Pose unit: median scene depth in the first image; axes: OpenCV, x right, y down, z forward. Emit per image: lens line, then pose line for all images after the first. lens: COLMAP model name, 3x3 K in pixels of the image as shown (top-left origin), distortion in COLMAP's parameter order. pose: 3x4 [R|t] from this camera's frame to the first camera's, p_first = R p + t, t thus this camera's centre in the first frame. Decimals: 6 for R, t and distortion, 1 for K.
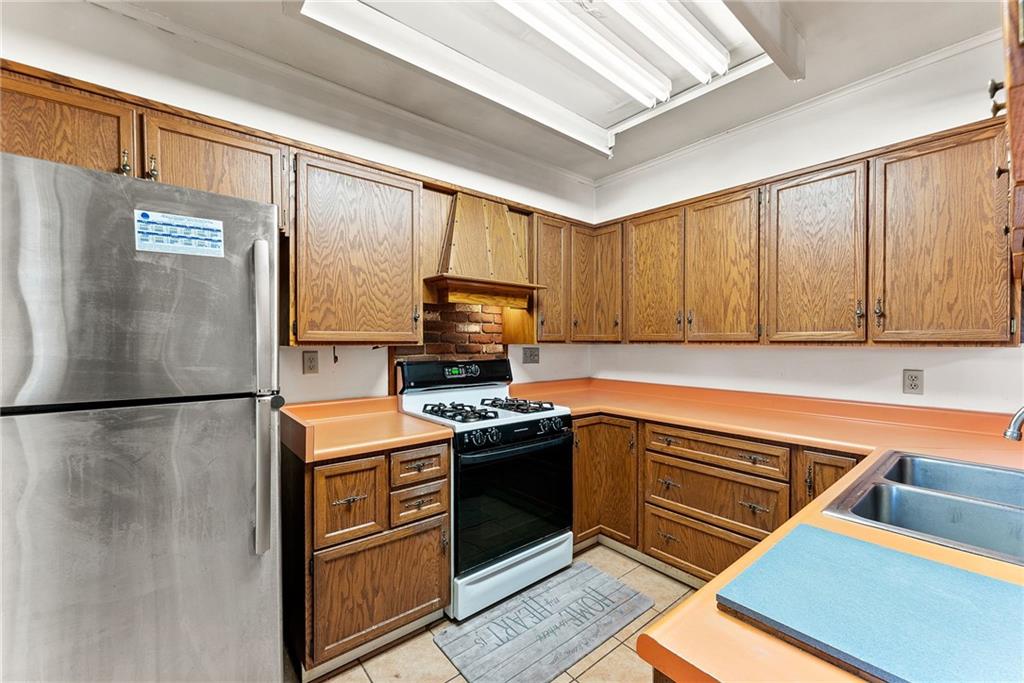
lens RADIAL K [[414.7, 0, 514.5], [0, 414.7, 343.3], [0, 0, 1]] dist [-0.001956, -0.001152]
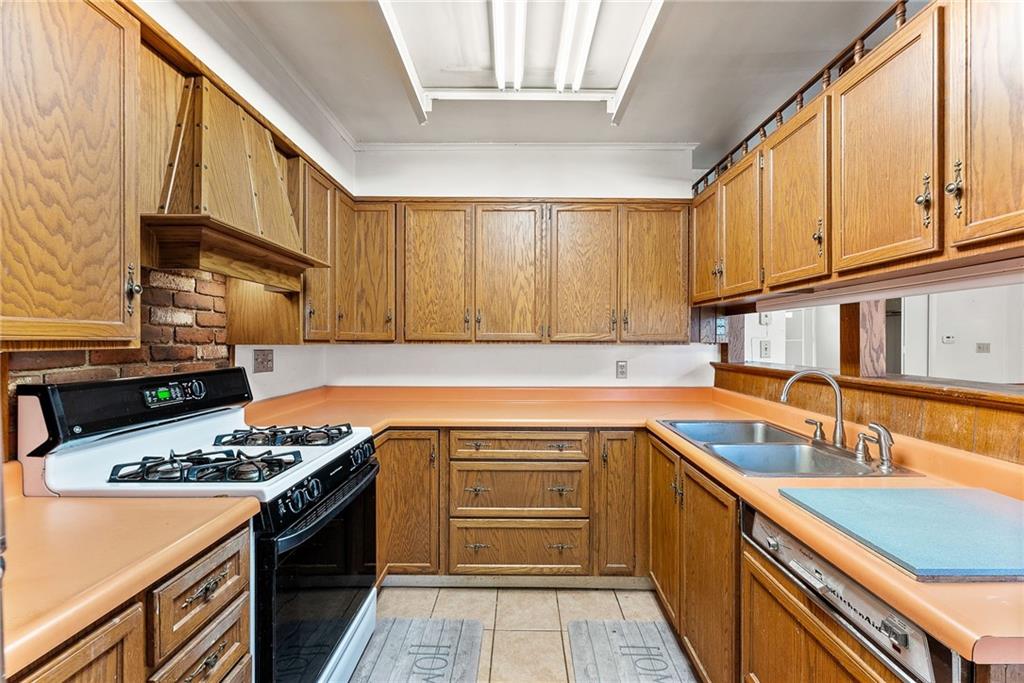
lens RADIAL K [[414.7, 0, 513.7], [0, 414.7, 340.8], [0, 0, 1]] dist [-0.001956, -0.001152]
pose [[0.639244, 0.001260, 0.769003, -0.298190], [0.001249, 0.999996, -0.002677, -0.002292], [-0.769003, 0.002672, 0.639240, 0.314801]]
